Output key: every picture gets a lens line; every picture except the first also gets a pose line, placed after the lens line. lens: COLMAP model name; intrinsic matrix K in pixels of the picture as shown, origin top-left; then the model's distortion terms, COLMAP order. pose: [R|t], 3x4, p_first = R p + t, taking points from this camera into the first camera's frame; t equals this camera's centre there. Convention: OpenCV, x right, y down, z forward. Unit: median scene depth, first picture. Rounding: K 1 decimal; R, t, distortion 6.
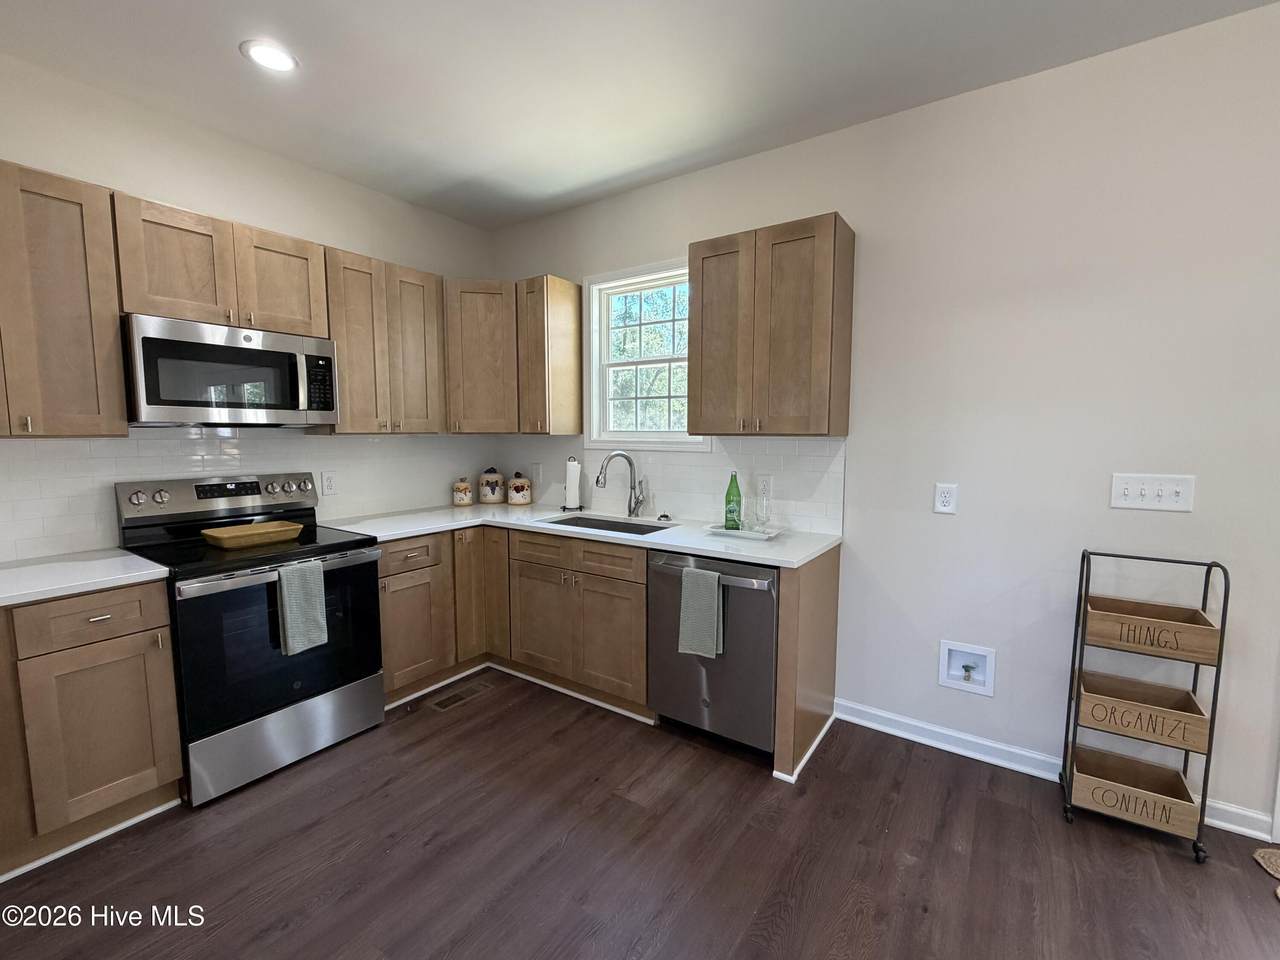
lens RADIAL K [[555.9, 0, 640.0], [0, 555.9, 480.0], [0, 0, 1]] dist [0.000501, -0.000115]
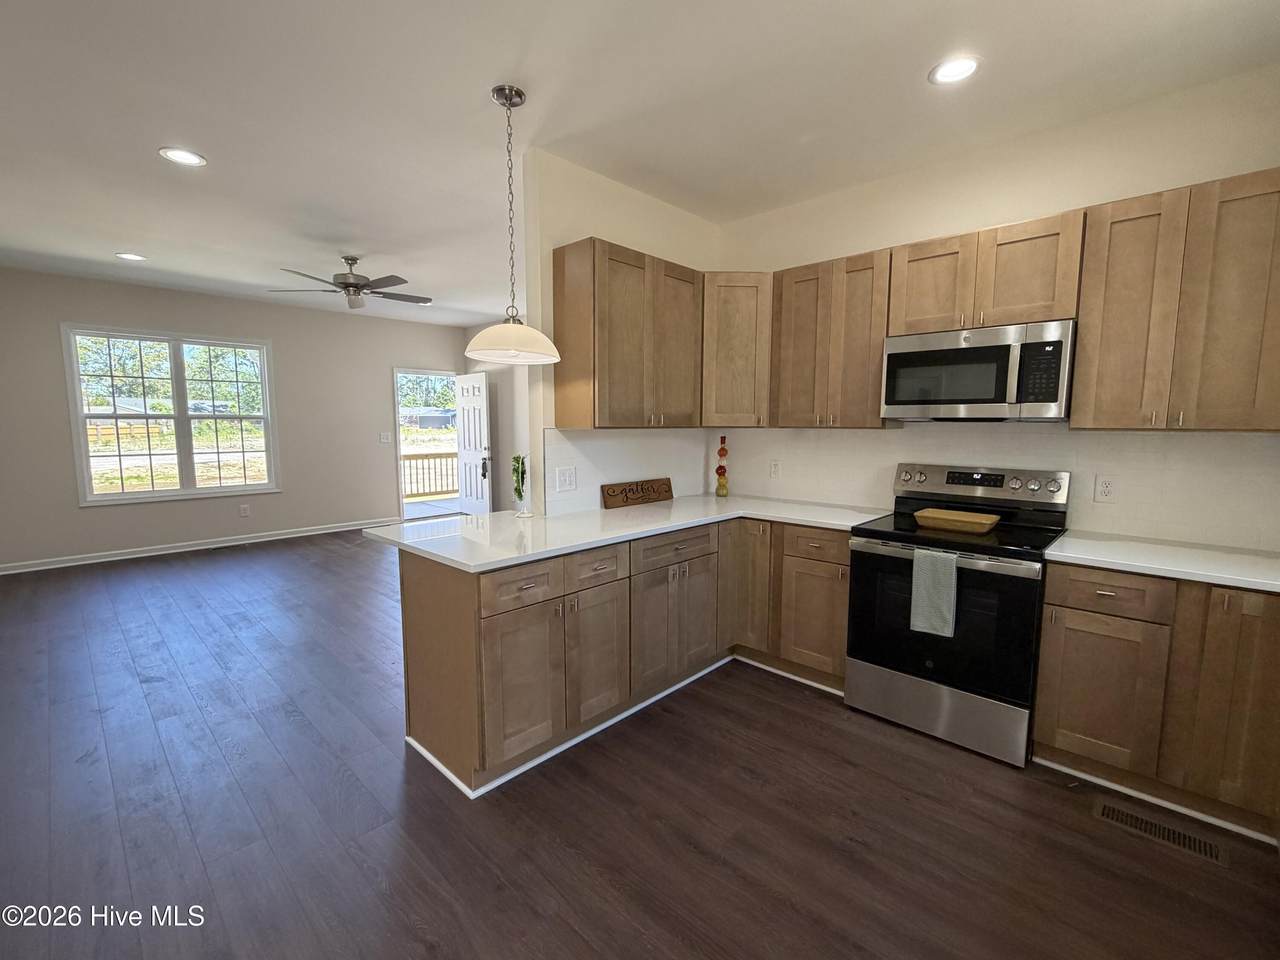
lens RADIAL K [[555.9, 0, 640.0], [0, 555.9, 480.0], [0, 0, 1]] dist [0.000501, -0.000115]
pose [[-0.165021, 0.101285, -0.981076, 0.462133], [-0.089744, 0.989045, 0.117203, -0.052148], [0.982199, 0.107387, -0.154123, 0.554604]]
